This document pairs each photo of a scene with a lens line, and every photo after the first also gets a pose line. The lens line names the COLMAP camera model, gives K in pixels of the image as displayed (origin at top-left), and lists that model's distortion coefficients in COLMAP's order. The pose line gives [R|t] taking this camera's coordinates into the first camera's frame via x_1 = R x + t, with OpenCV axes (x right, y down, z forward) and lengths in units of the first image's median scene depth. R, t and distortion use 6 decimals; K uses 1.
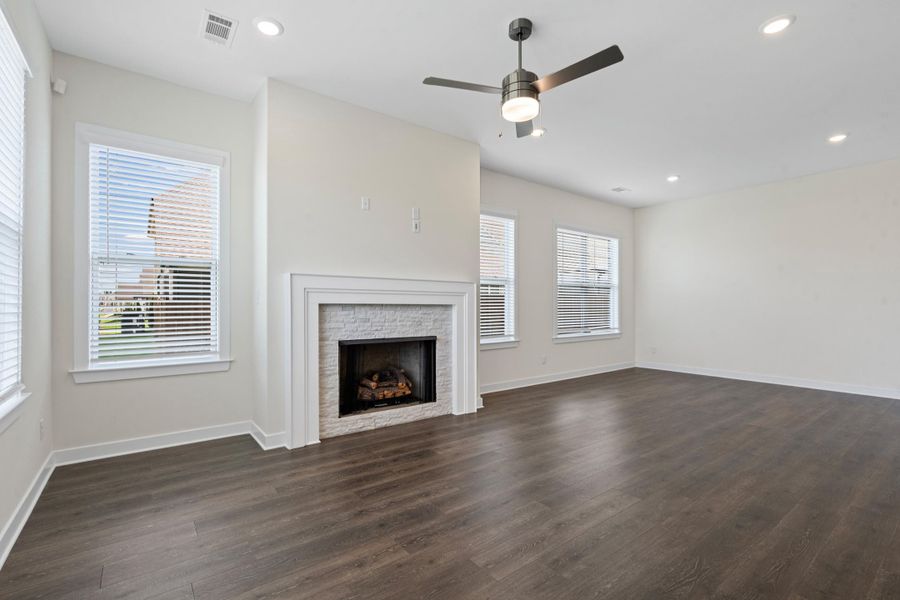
lens RADIAL K [[413.1, 0, 450.0], [0, 413.1, 300.0], [0, 0, 1]] dist [-0.009435, 0.000151]
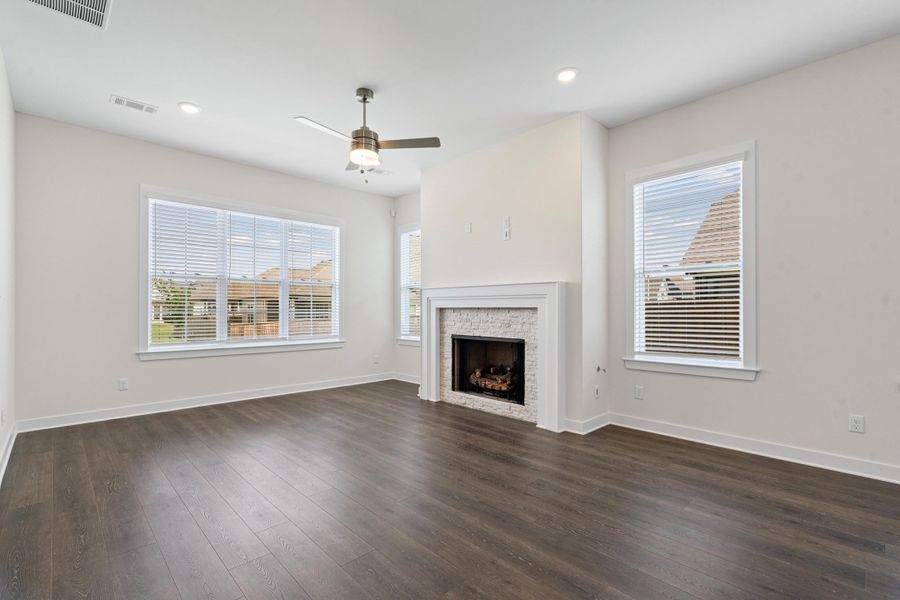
lens RADIAL K [[415.6, 0, 447.3], [0, 415.6, 307.5], [0, 0, 1]] dist [-0.007885, -0.000128]
pose [[0.100217, -0.007468, -0.994938, 0.957150], [0.013778, 0.999886, -0.006117, 0.014768], [0.994870, -0.013096, 0.100308, 0.732847]]
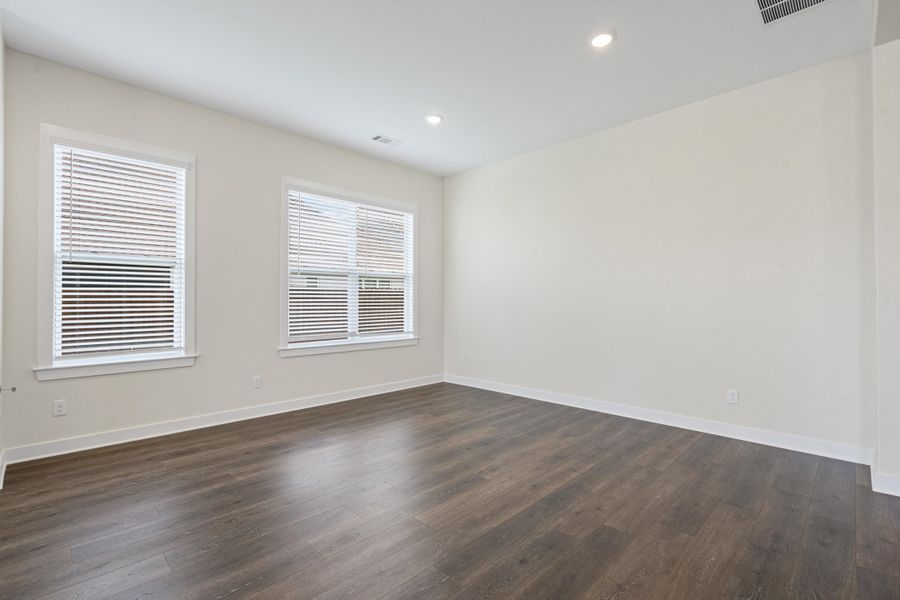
lens RADIAL K [[413.1, 0, 450.0], [0, 413.1, 300.0], [0, 0, 1]] dist [-0.009435, 0.000151]
pose [[0.988614, 0.002366, 0.150452, 0.648451], [-0.004258, 0.999916, 0.012258, 0.001268], [-0.150411, -0.012759, 0.988541, 0.423073]]
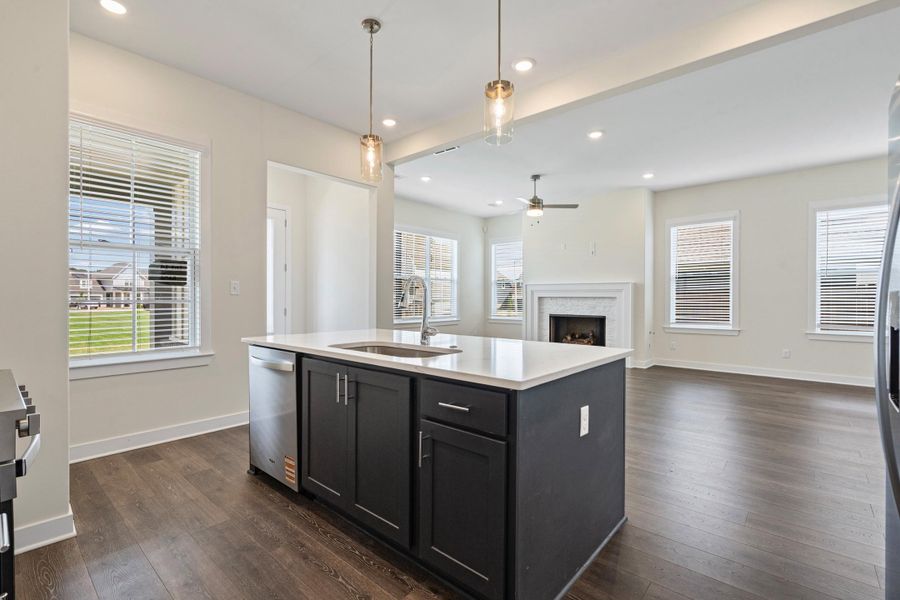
lens RADIAL K [[413.1, 0, 450.0], [0, 413.1, 300.0], [0, 0, 1]] dist [-0.009435, 0.000151]
pose [[0.191186, 0.003773, -0.981546, 1.511775], [0.011026, 0.999921, 0.005991, 0.005984], [0.981492, -0.011968, 0.191130, 0.067832]]
